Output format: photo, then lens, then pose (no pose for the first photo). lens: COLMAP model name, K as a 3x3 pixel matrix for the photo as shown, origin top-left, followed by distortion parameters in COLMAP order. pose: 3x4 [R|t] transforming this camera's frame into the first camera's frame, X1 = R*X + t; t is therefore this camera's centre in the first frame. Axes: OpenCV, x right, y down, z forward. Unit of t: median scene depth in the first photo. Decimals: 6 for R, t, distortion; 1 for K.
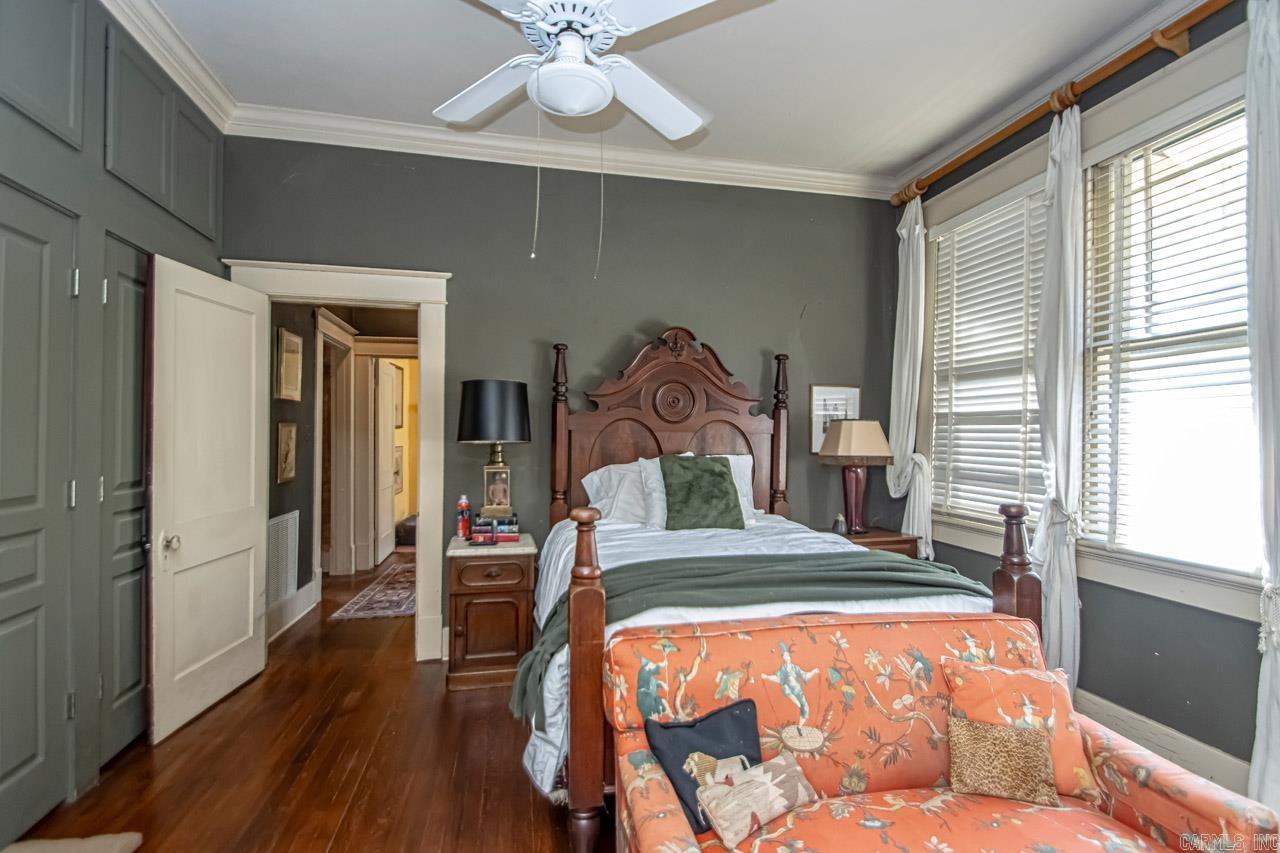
lens RADIAL K [[601.8, 0, 654.9], [0, 601.8, 429.8], [0, 0, 1]] dist [0.020126, -0.016538]
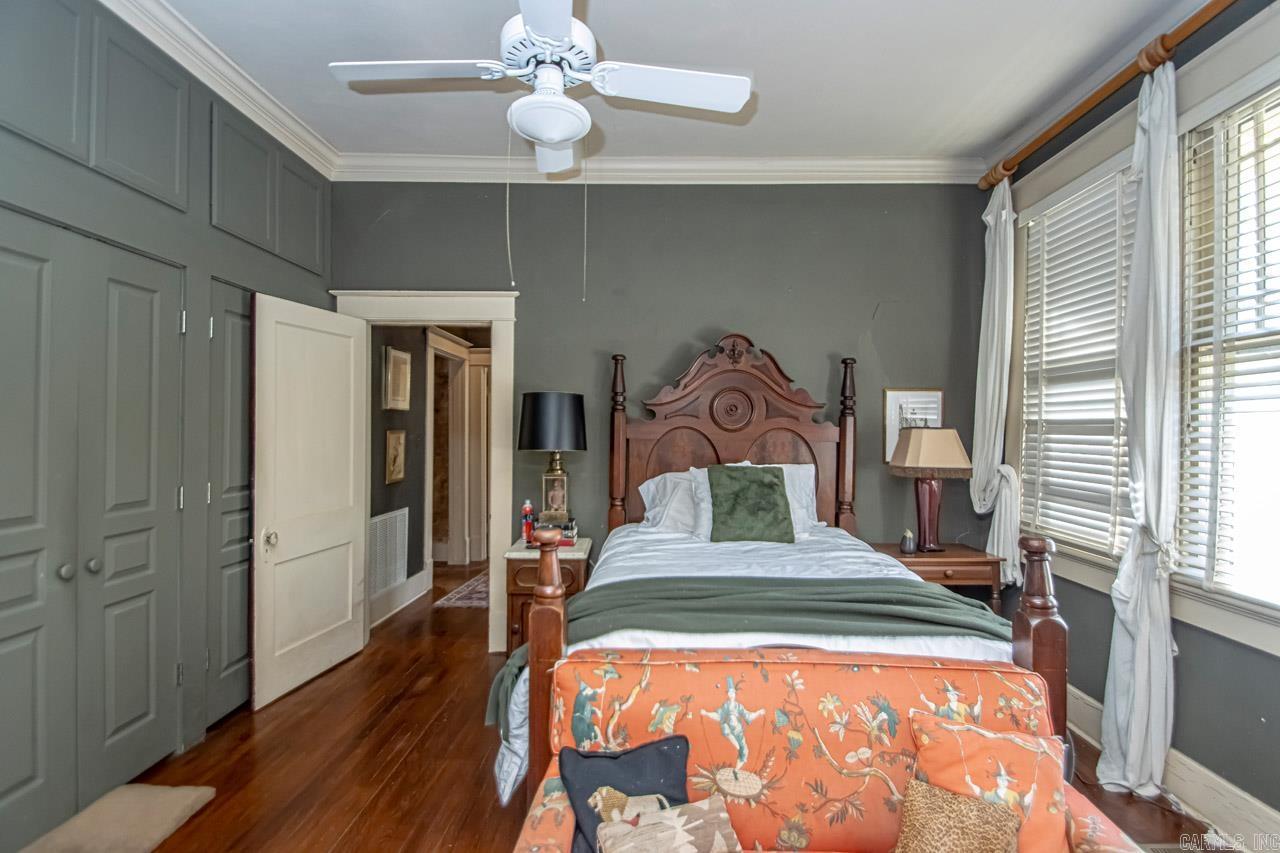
lens RADIAL K [[594.5, 0, 652.8], [0, 594.5, 427.5], [0, 0, 1]] dist [0.022468, -0.019966]
pose [[0.976442, -0.002687, -0.215763, 0.168233], [0.002627, 0.999996, -0.000563, -0.024653], [0.215764, -0.000017, 0.976446, 0.029709]]
